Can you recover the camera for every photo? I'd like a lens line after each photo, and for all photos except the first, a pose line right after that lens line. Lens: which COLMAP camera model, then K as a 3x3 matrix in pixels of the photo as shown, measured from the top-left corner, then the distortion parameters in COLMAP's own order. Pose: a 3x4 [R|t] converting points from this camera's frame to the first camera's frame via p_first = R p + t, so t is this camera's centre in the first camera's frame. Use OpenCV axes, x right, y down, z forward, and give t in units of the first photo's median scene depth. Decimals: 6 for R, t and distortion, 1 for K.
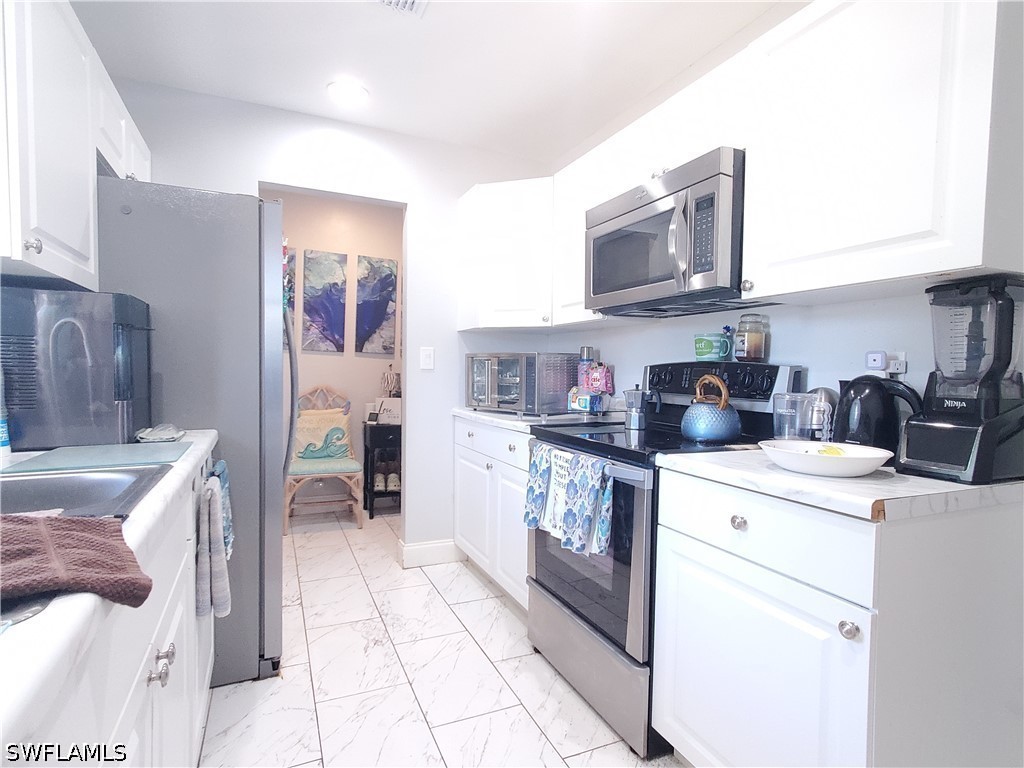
lens RADIAL K [[547.1, 0, 514.6], [0, 547.1, 386.2], [0, 0, 1]] dist [0.001174, 0.000056]
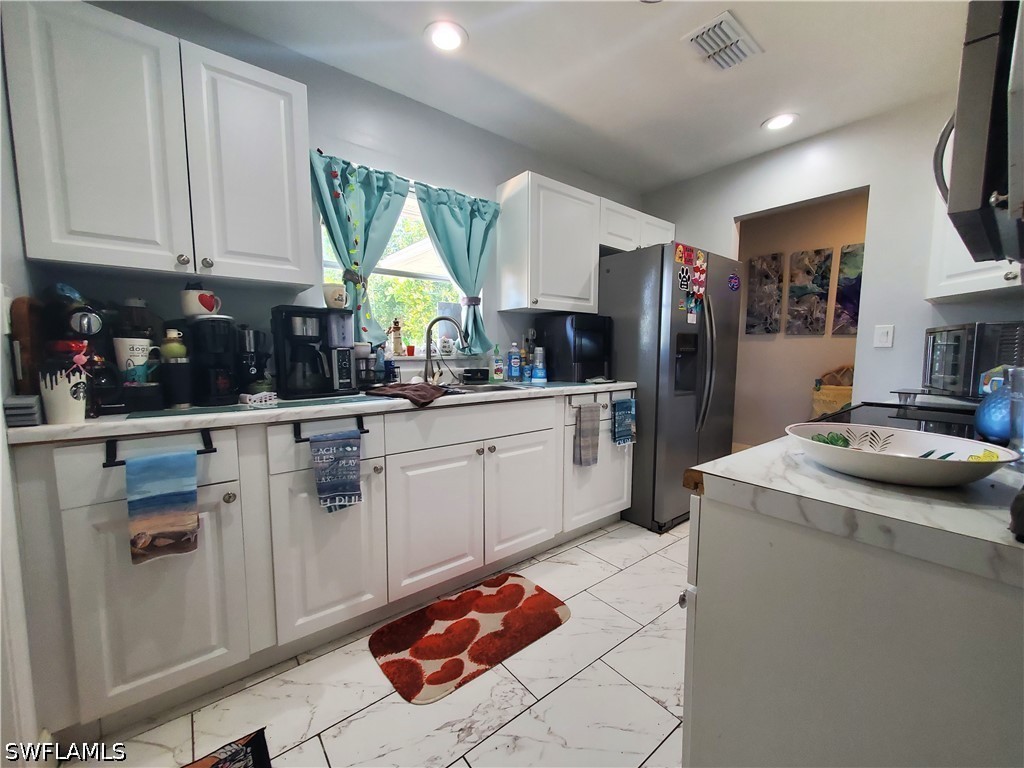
lens RADIAL K [[407.7, 0, 515.8], [0, 407.7, 386.7], [0, 0, 1]] dist [-0.000263, 0.000056]
pose [[0.244896, 0.071933, -0.966877, 0.300155], [-0.029524, 0.997335, 0.066721, 0.007385], [0.969100, 0.012206, 0.246367, 0.128660]]
